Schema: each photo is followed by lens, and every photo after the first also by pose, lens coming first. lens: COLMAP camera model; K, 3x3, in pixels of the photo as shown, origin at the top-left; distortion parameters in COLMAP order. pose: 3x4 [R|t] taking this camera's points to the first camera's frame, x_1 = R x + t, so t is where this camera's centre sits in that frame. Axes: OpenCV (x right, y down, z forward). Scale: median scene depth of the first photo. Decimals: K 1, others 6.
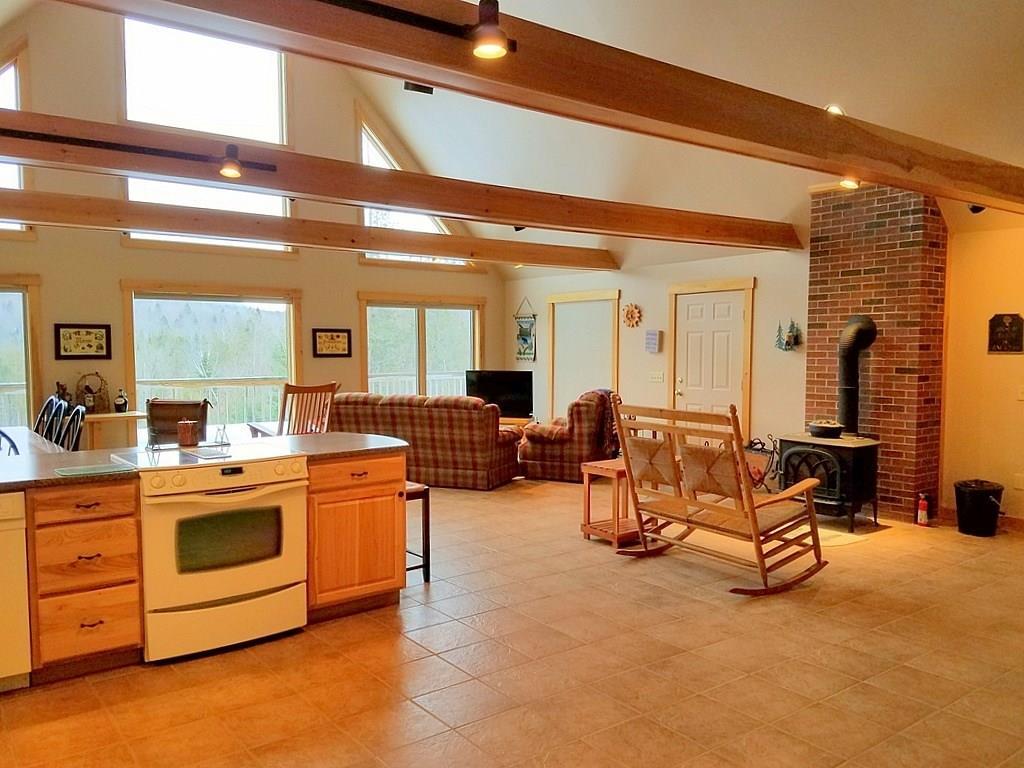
lens RADIAL K [[761.4, 0, 512.0], [0, 761.4, 384.0], [0, 0, 1]] dist [0.247553, -0.431842]
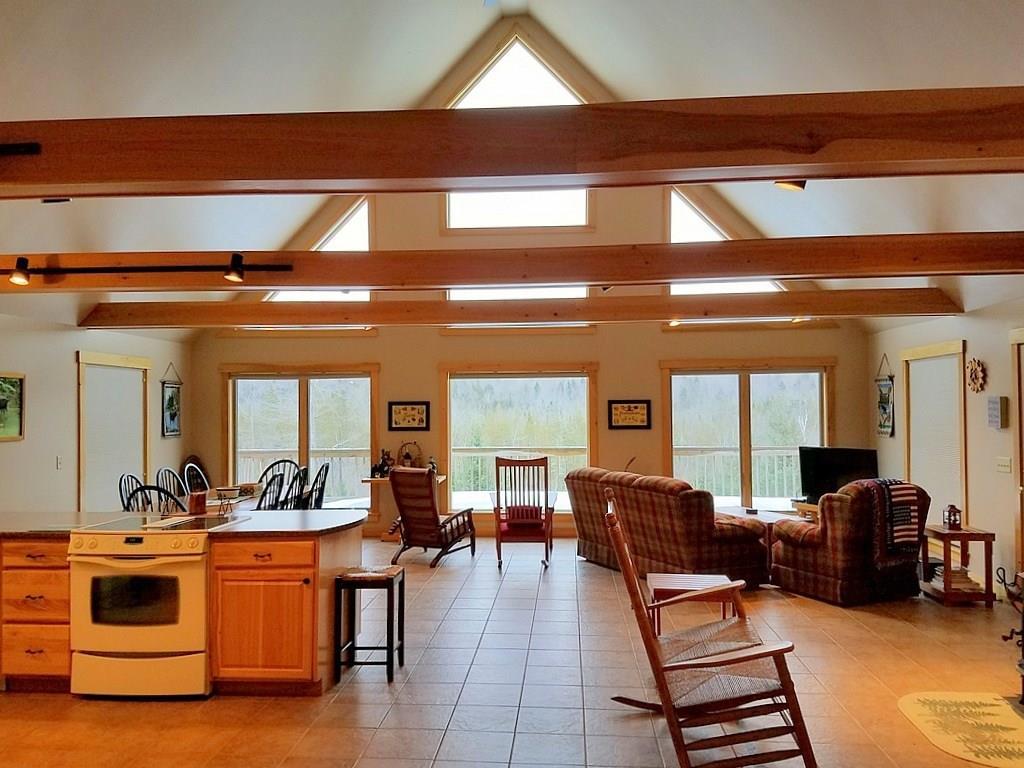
lens RADIAL K [[783.7, 0, 523.9], [0, 783.7, 382.7], [0, 0, 1]] dist [0.177404, -0.245783]
pose [[0.762720, -0.028384, -0.646106, 0.448441], [-0.025531, 0.996936, -0.073934, -0.024444], [0.646225, 0.072886, 0.759659, 0.239330]]
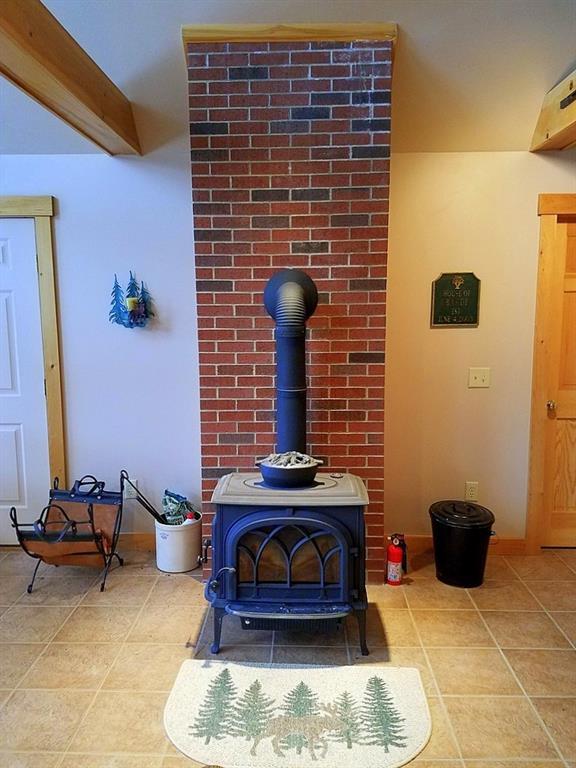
lens RADIAL K [[571.1, 0, 288.0], [0, 571.1, 384.0], [0, 0, 1]] dist [0.247553, -0.431842]
pose [[0.618739, -0.101787, 0.778975, 0.081073], [0.046047, 0.994565, 0.093382, -0.039908], [-0.784246, -0.021910, 0.620063, 0.708450]]
